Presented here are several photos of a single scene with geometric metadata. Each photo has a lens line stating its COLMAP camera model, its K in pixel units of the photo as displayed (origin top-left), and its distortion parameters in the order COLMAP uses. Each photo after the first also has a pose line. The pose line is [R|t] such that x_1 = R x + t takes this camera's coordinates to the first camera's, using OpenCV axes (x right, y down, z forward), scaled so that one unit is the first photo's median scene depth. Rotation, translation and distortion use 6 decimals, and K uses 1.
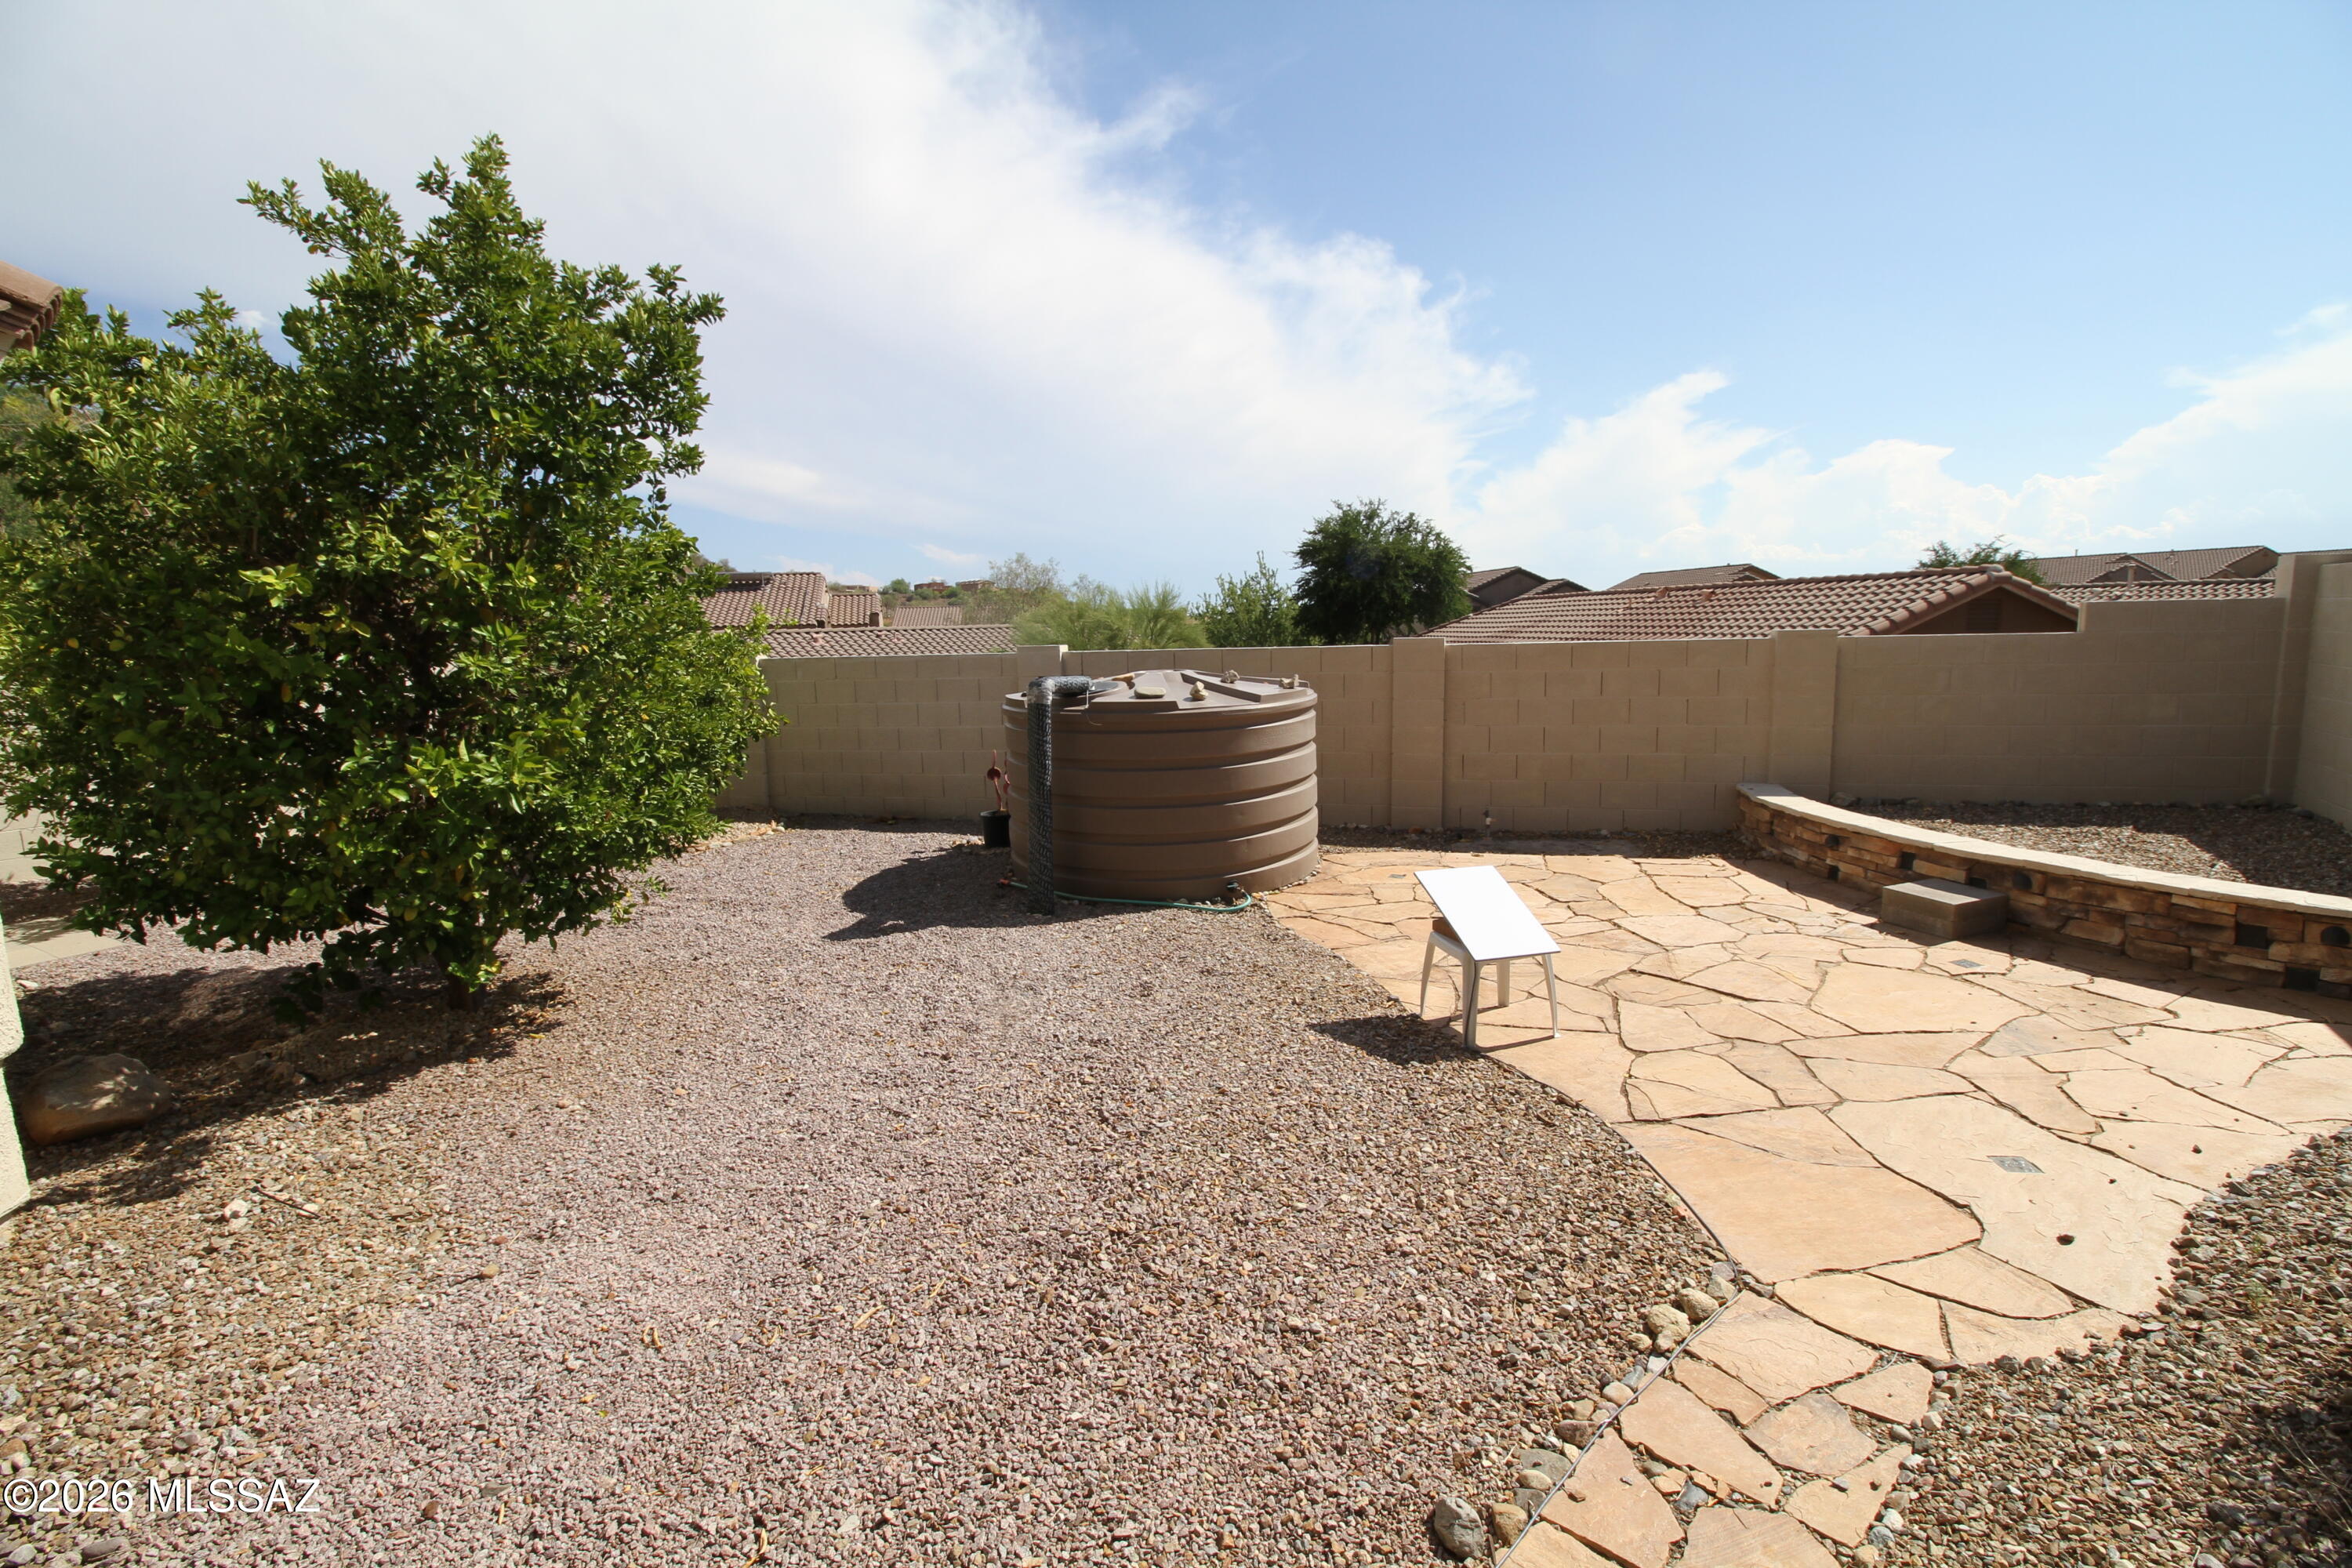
lens RADIAL K [[1090.0, 0, 1203.8], [0, 1090.0, 784.6], [0, 0, 1]] dist [-0.000918, -0.012355]
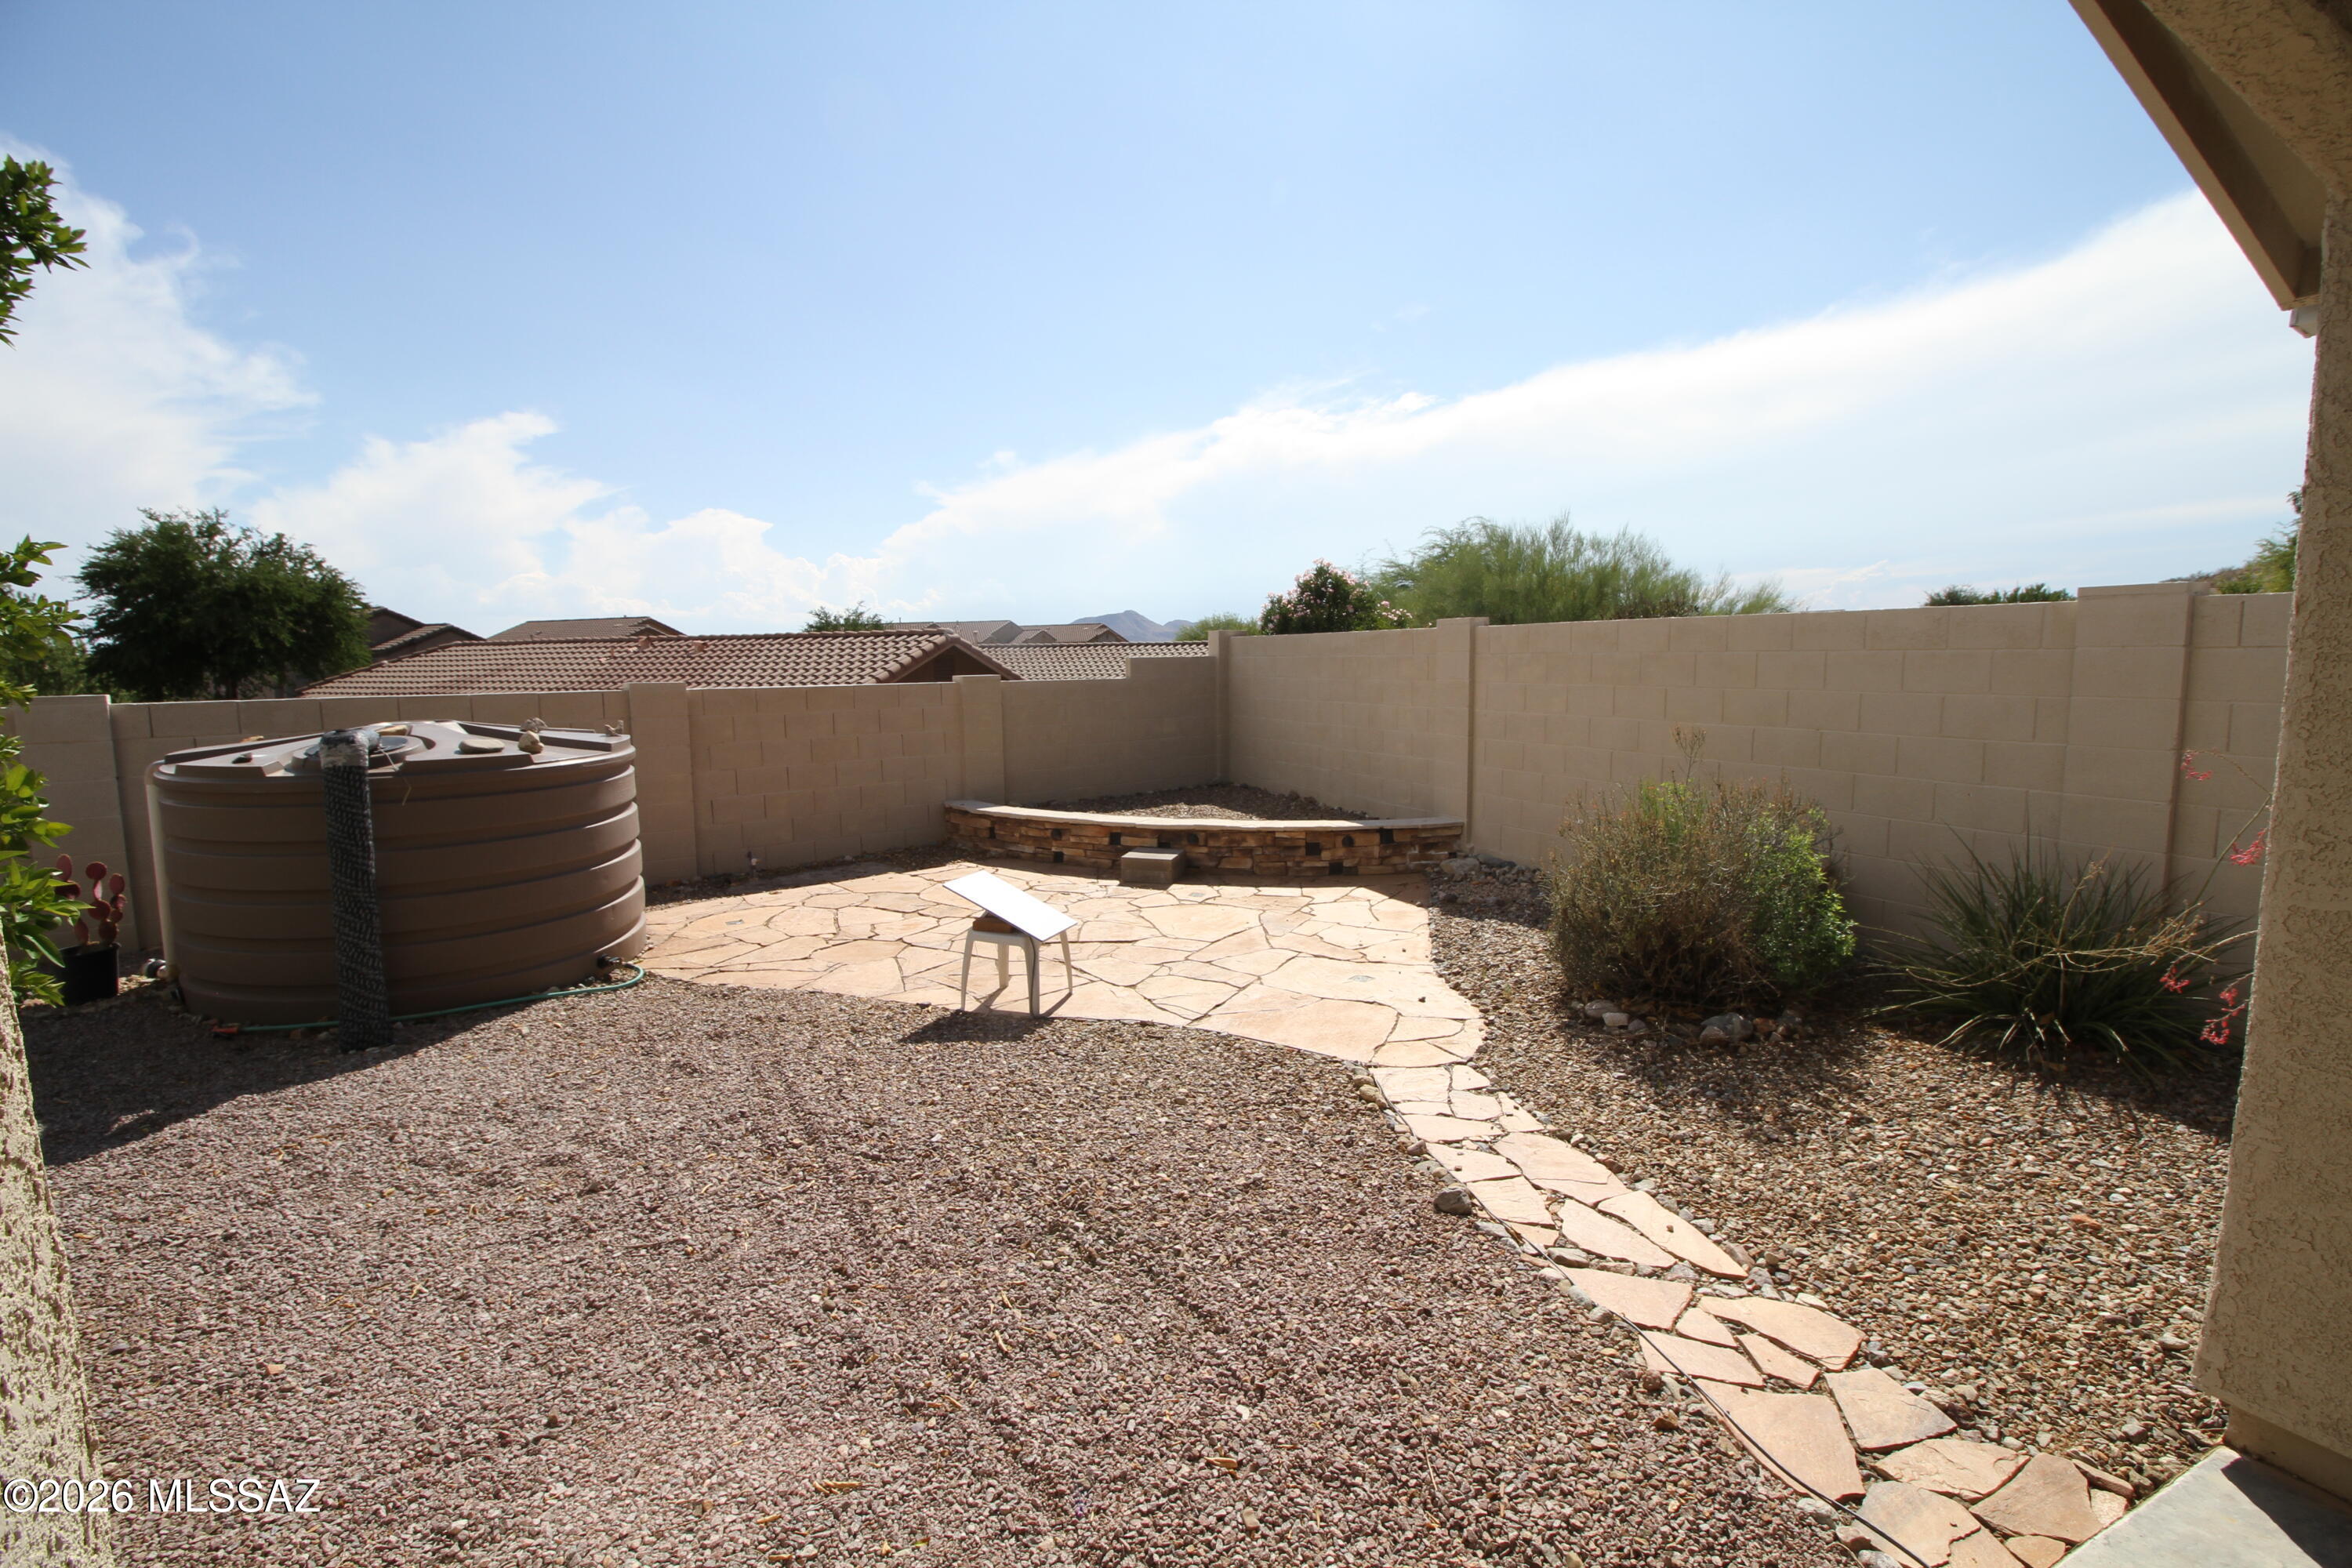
lens RADIAL K [[1090.0, 0, 1203.8], [0, 1090.0, 784.6], [0, 0, 1]] dist [-0.000918, -0.012355]
pose [[0.567079, -0.076109, 0.820140, -0.365113], [0.115598, 0.993221, 0.012241, -0.002110], [-0.815511, 0.087865, 0.572032, 0.088711]]
